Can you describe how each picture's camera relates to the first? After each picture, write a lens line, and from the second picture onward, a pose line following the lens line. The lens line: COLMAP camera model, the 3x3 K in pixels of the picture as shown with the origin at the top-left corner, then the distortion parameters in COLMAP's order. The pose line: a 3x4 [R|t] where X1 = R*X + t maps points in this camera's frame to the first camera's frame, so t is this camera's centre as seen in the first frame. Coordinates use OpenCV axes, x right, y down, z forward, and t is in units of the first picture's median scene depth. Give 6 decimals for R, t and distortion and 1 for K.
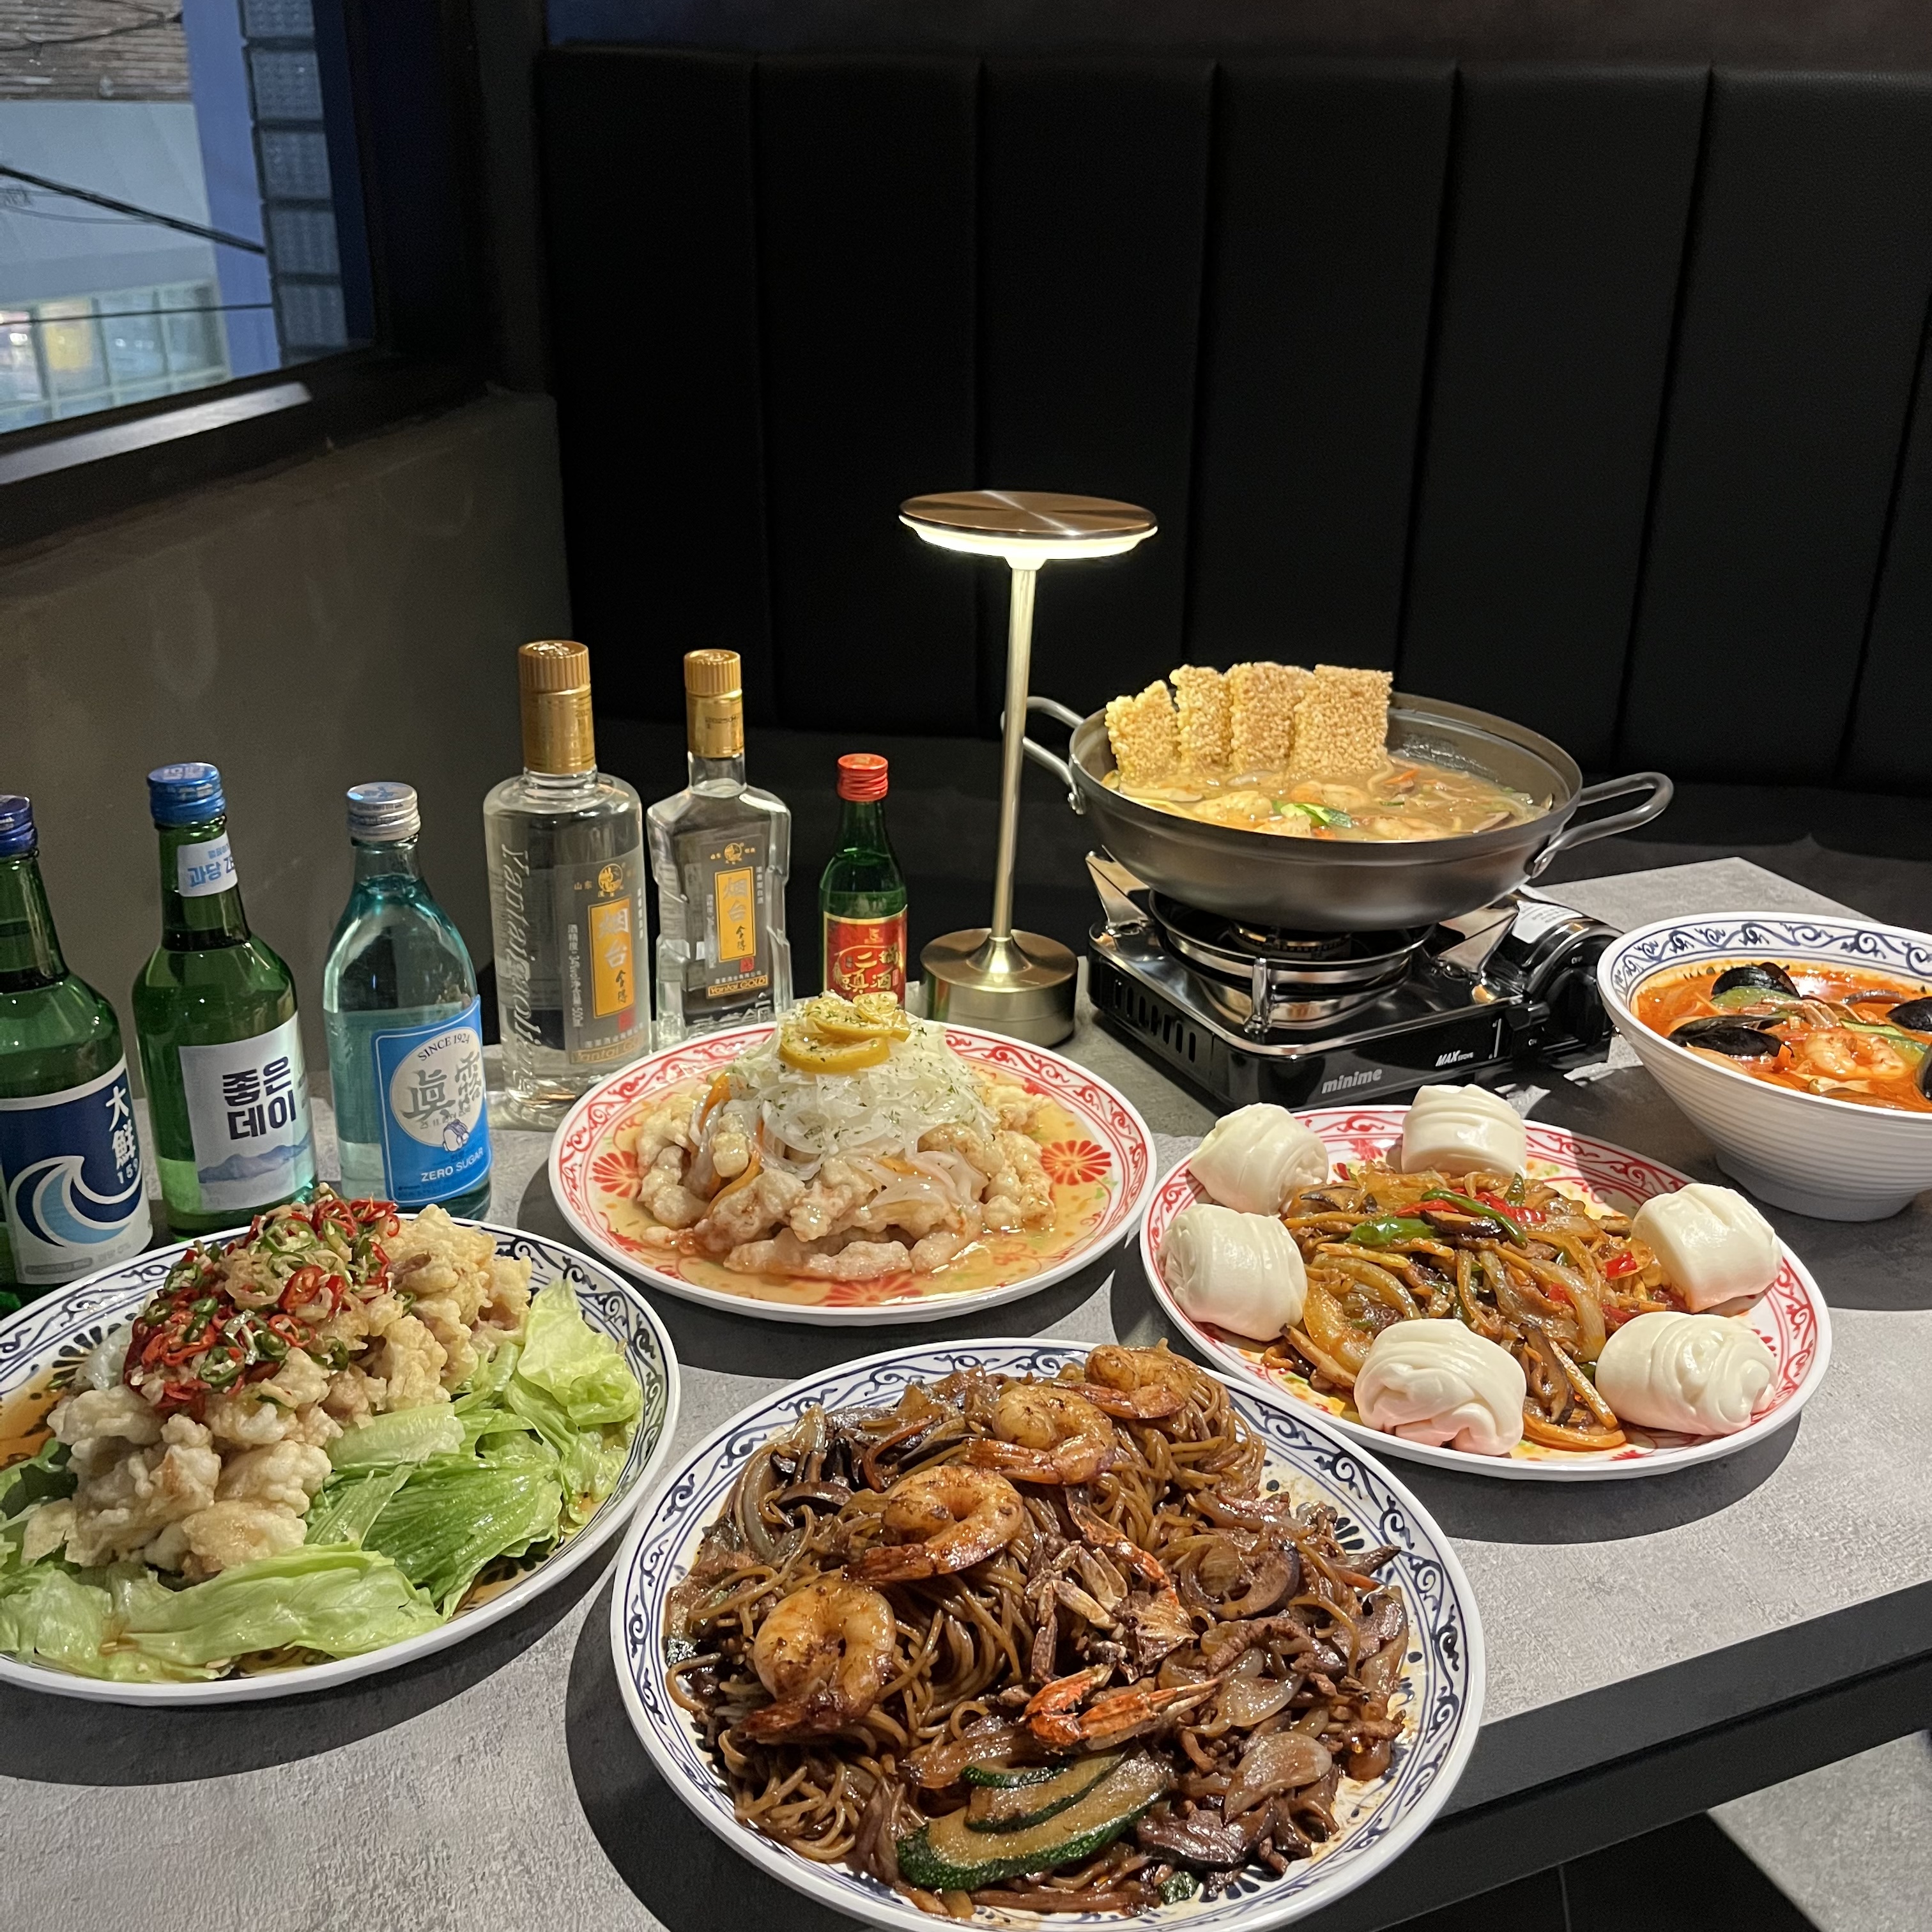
lens RADIAL K [[1940.8, 0, 966.0], [0, 1940.8, 966.0], [0, 0, 1]] dist [0.066869, -0.013981]
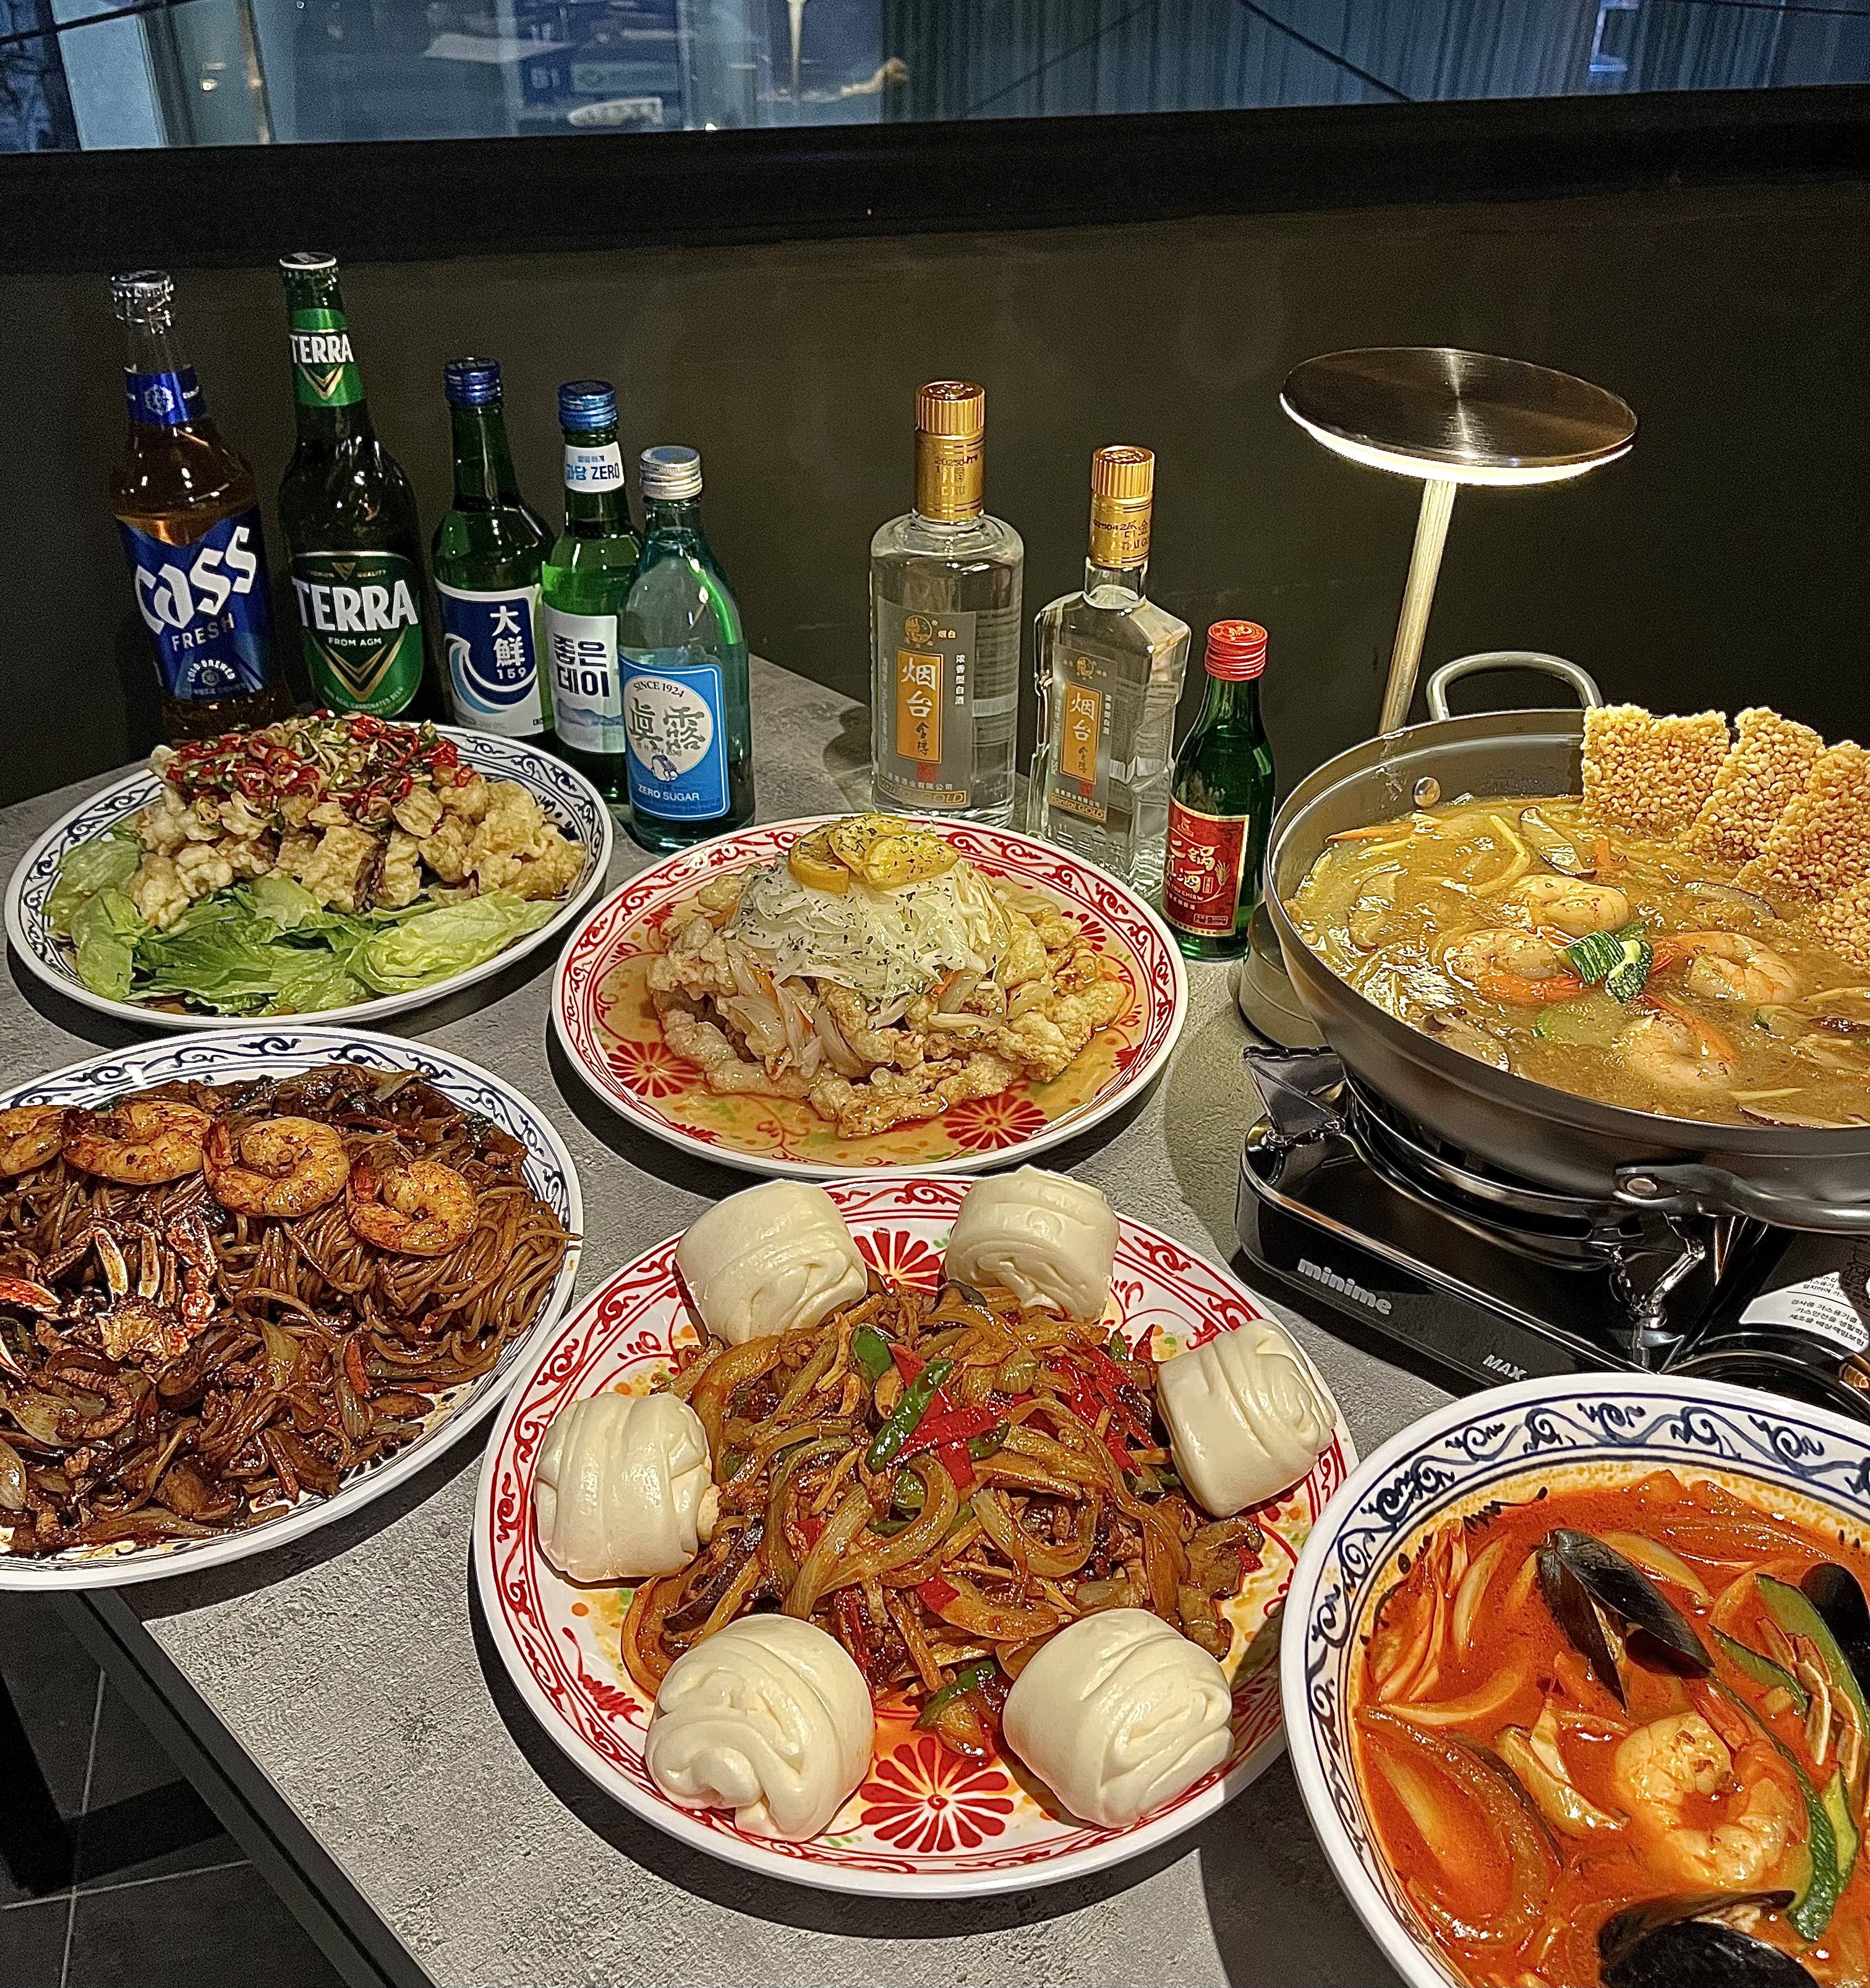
lens RADIAL K [[1927.5, 0, 941.0], [0, 1927.5, 884.5], [0, 0, 1]] dist [0.029813, -0.016381]
pose [[0.397316, 0.466952, -0.789997, 0.755544], [-0.366531, 0.869963, 0.329878, -0.297027], [0.841306, 0.158492, 0.516802, 0.587989]]
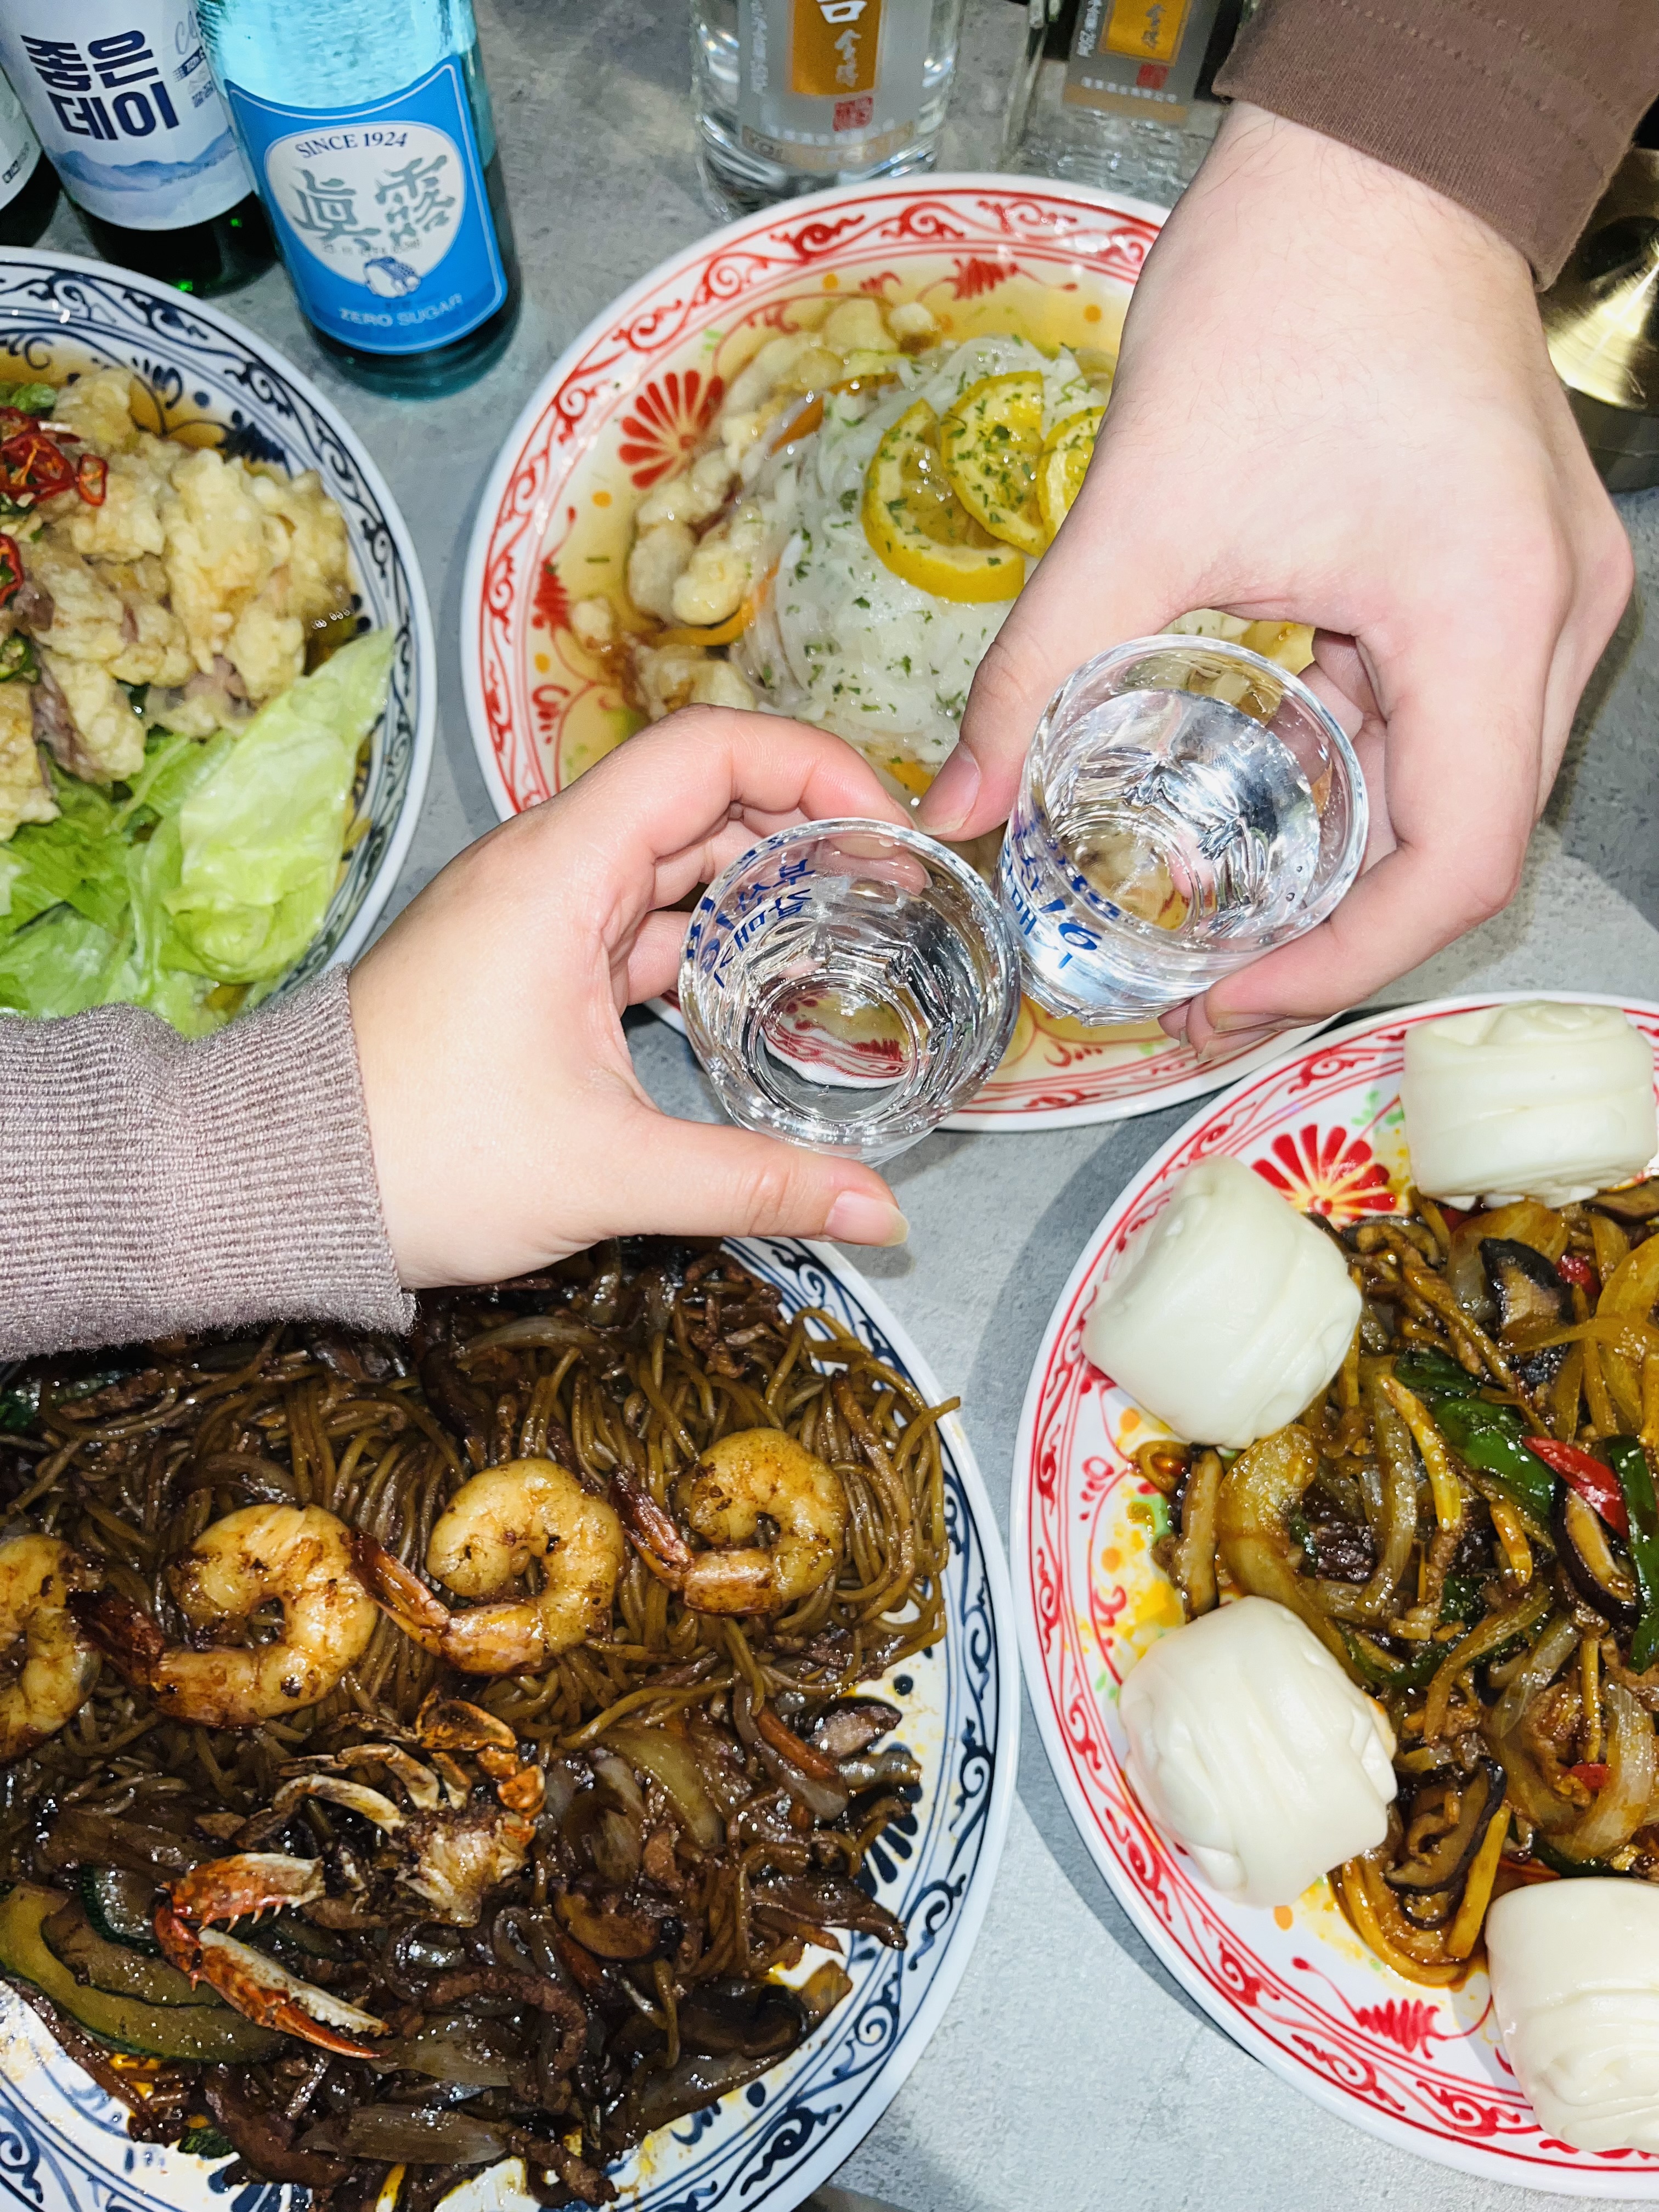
lens RADIAL K [[1741.7, 0, 818.6], [0, 1741.7, 1152.9], [0, 0, 1]] dist [0.075489, -0.122687]
pose [[0.747798, 0.645021, -0.157307, 0.097652], [-0.272766, 0.514491, 0.812956, -0.259229], [0.605307, -0.565019, 0.560675, 0.651621]]
